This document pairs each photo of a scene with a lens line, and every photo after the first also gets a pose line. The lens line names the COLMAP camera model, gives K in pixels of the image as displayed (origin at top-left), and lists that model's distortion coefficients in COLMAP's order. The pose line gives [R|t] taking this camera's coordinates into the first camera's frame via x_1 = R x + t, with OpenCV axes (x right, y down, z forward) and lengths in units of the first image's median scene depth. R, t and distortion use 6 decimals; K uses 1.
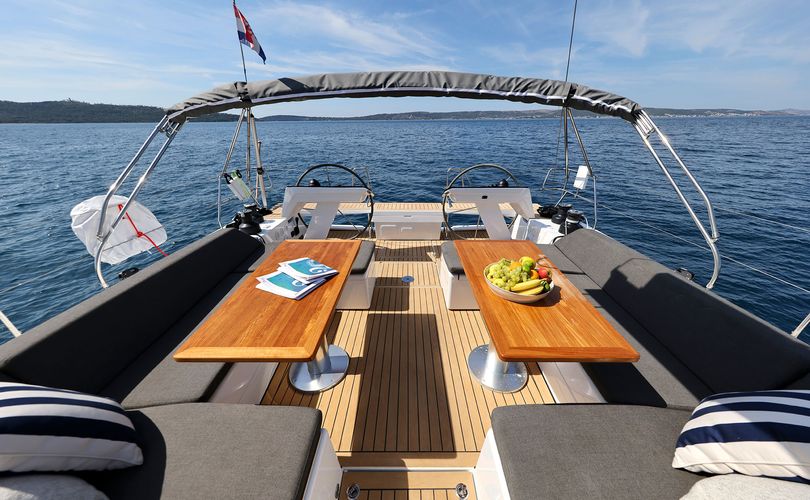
lens RADIAL K [[280.6, 0, 405.0], [0, 280.6, 250.0], [0, 0, 1]] dist [-0.001901, -0.000342]
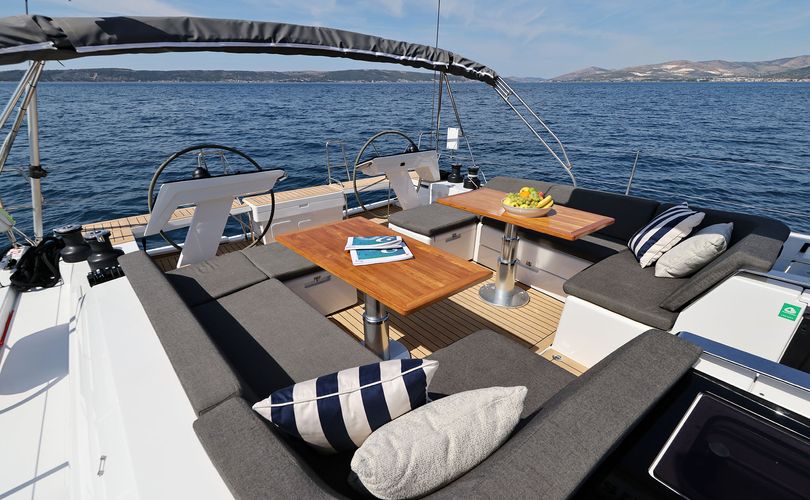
lens RADIAL K [[388.2, 0, 436.0], [0, 388.2, 251.8], [0, 0, 1]] dist [0.002135, -0.000334]
pose [[0.746540, -0.257416, 0.613527, -0.564141], [0.273492, 0.959344, 0.069724, 0.038149], [-0.606531, 0.115743, 0.786590, -0.074538]]
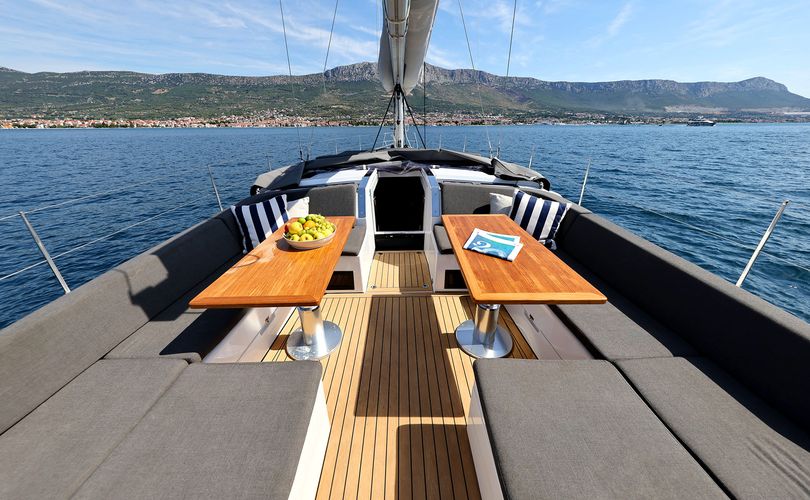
lens RADIAL K [[280.6, 0, 405.0], [0, 280.6, 250.0], [0, 0, 1]] dist [-0.001901, -0.000342]
pose [[-0.999122, 0.040587, -0.010362, -0.009436], [0.019127, 0.662112, 0.749161, -0.392668], [0.037267, 0.748305, -0.662307, 0.954619]]
